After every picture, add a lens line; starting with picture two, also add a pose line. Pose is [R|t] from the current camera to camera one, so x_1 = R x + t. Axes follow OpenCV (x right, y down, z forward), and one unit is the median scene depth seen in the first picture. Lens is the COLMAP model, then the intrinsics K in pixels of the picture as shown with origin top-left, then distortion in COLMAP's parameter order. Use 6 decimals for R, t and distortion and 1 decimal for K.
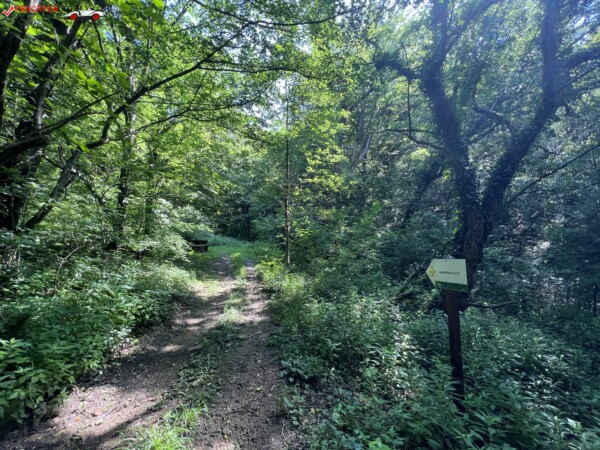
lens RADIAL K [[240.3, 0, 300.3], [0, 240.3, 225.2], [0, 0, 1]] dist [0.001108, 0.000077]
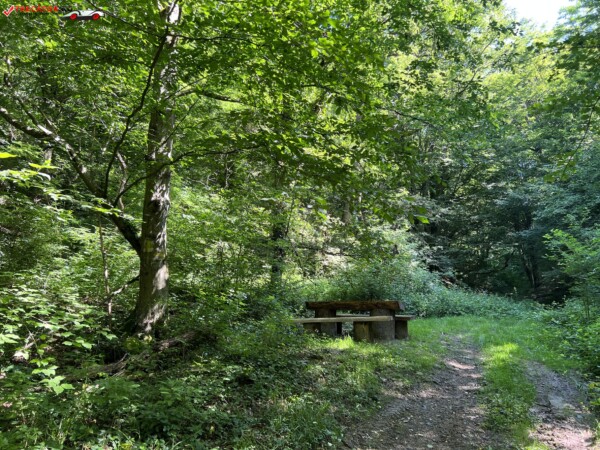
lens RADIAL K [[461.7, 0, 300.4], [0, 461.7, 224.7], [0, 0, 1]] dist [-0.002671, -0.000885]
pose [[0.776092, -0.115349, -0.619981, -0.065837], [0.050960, 0.991385, -0.120659, 0.019327], [0.628558, 0.062048, 0.775284, 0.286263]]
